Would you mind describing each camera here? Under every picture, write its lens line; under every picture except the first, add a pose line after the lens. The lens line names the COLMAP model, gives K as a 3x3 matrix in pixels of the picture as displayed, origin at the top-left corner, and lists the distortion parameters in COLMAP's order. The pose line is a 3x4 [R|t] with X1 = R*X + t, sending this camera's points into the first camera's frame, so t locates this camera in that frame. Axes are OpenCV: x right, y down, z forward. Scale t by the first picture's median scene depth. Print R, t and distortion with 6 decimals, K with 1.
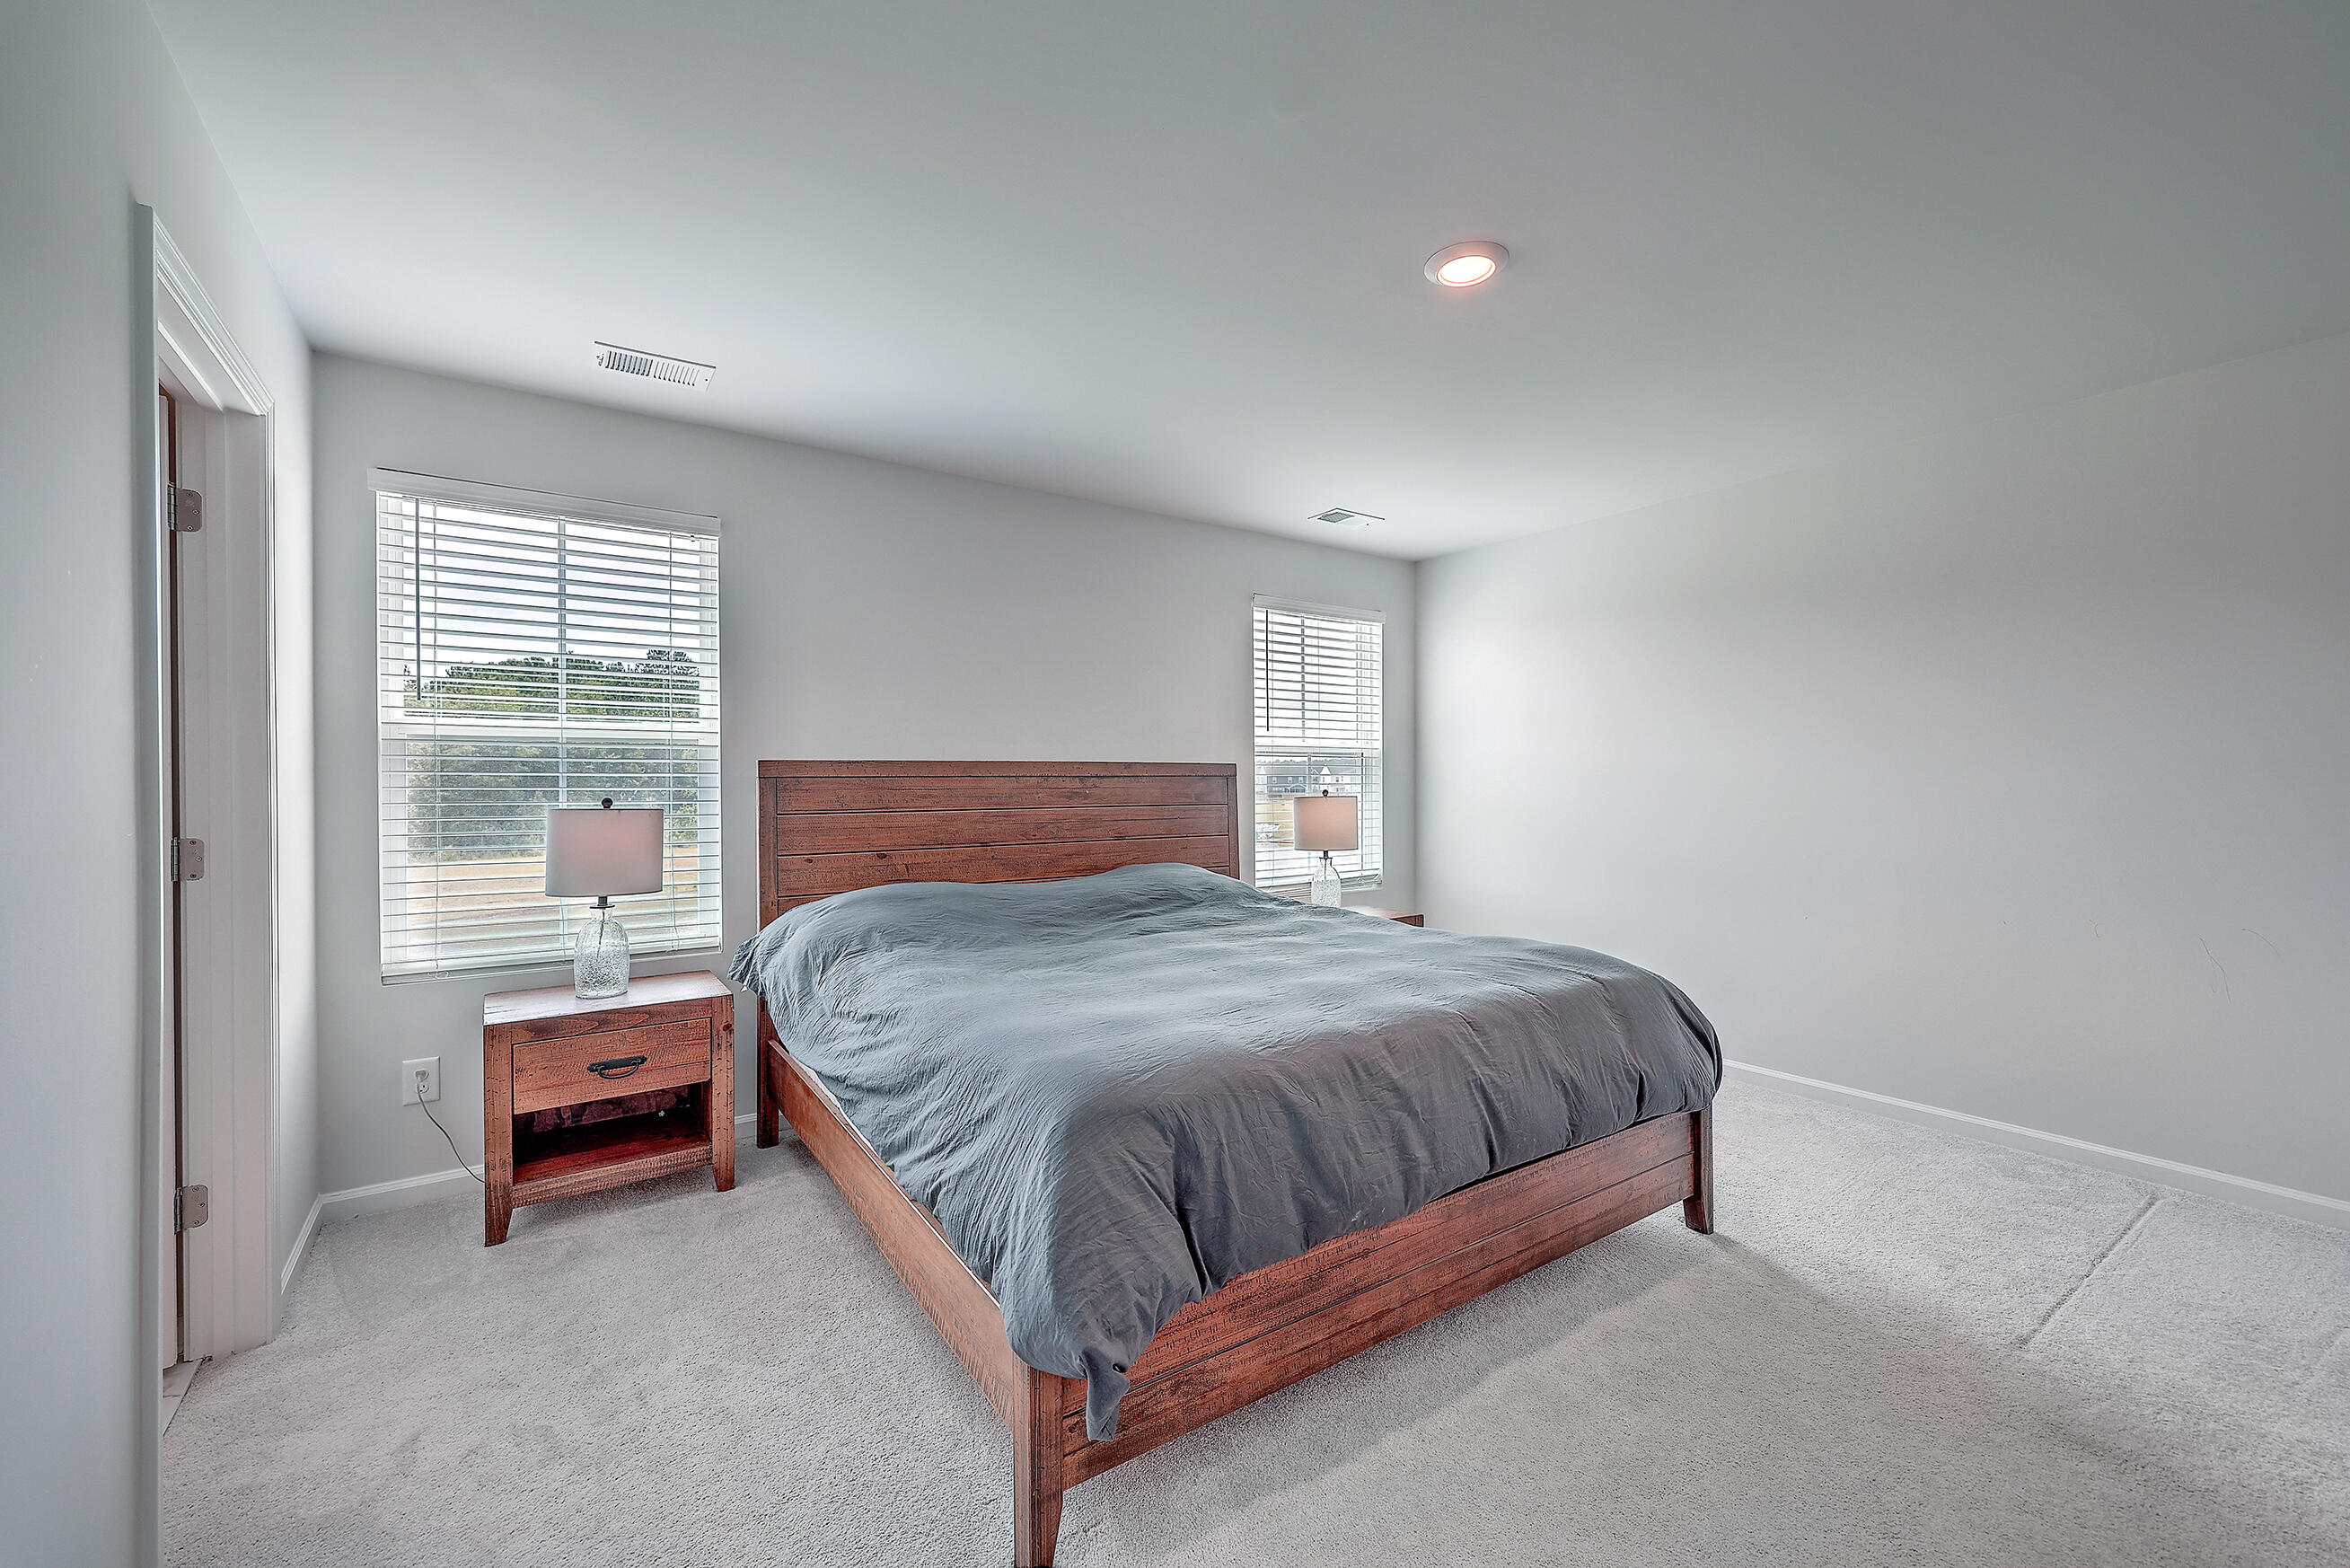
lens RADIAL K [[963.7, 0, 1170.9], [0, 963.7, 767.0], [0, 0, 1]] dist [0.001740, -0.000588]
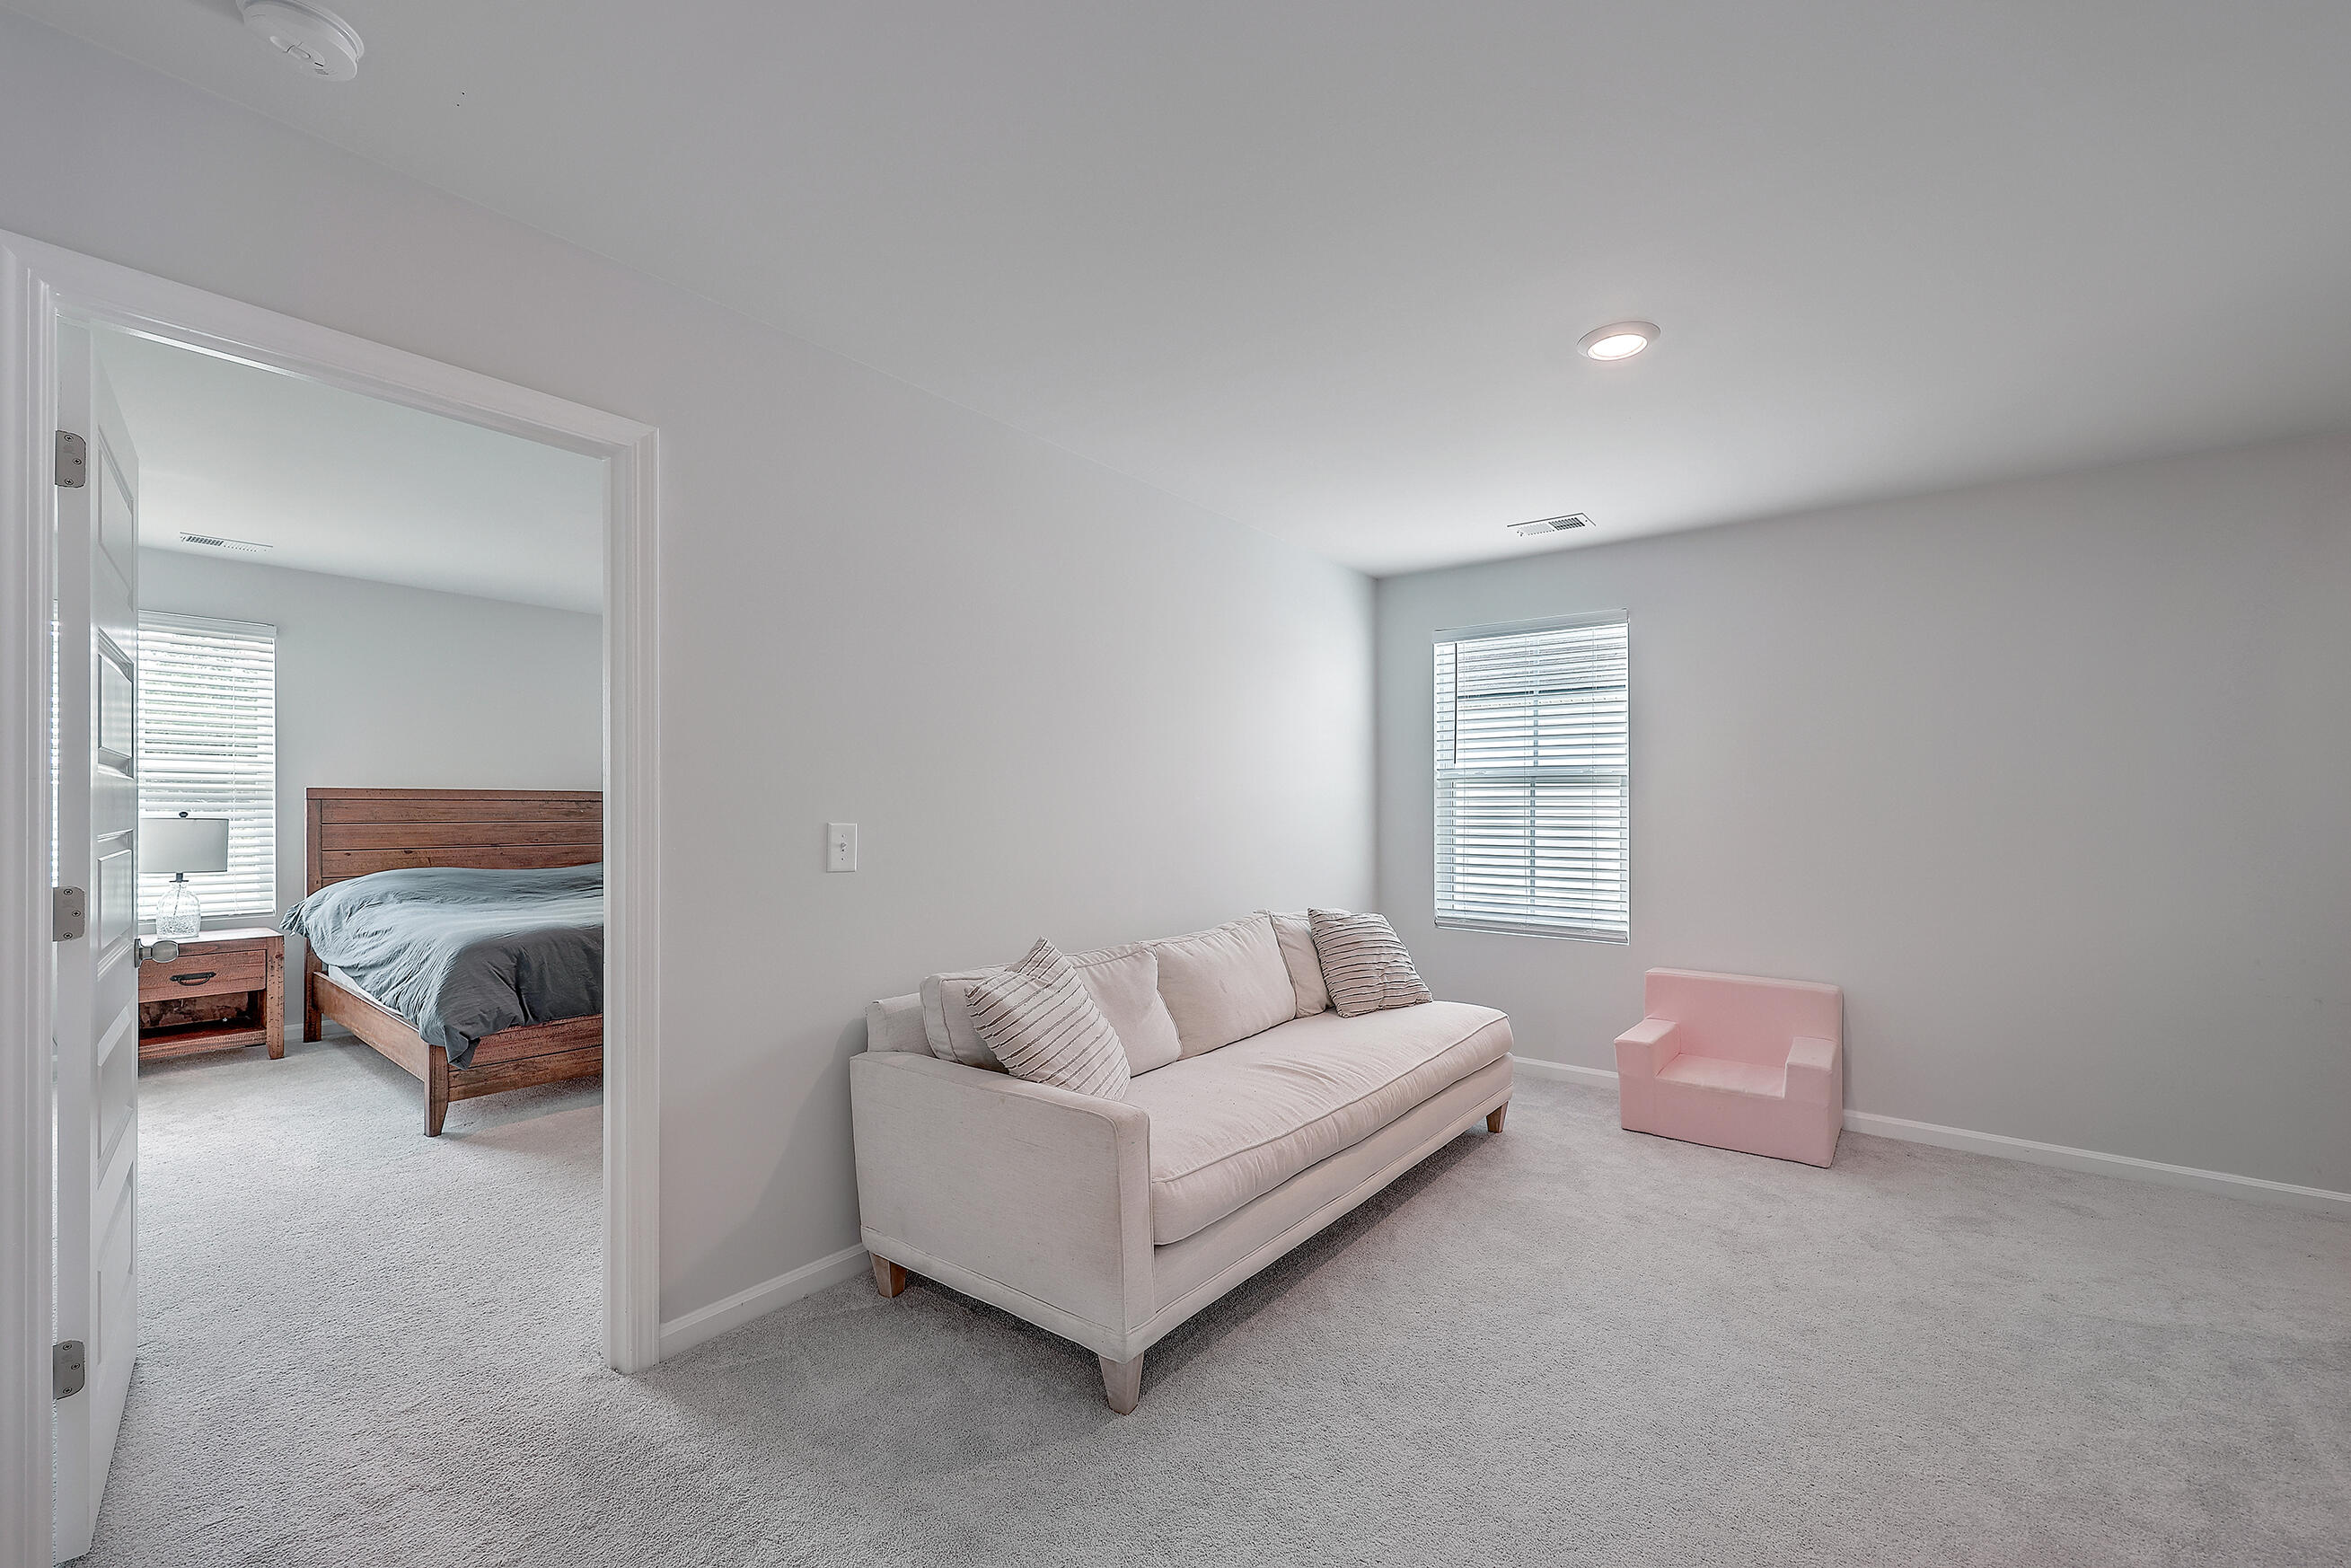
lens RADIAL K [[964.1, 0, 1185.3], [0, 964.1, 804.6], [0, 0, 1]] dist [0.001740, -0.000588]
pose [[0.951156, 0.011874, 0.308482, 0.444610], [-0.015168, 0.999851, 0.008281, -0.014303], [-0.308338, -0.012555, 0.951194, -0.923572]]
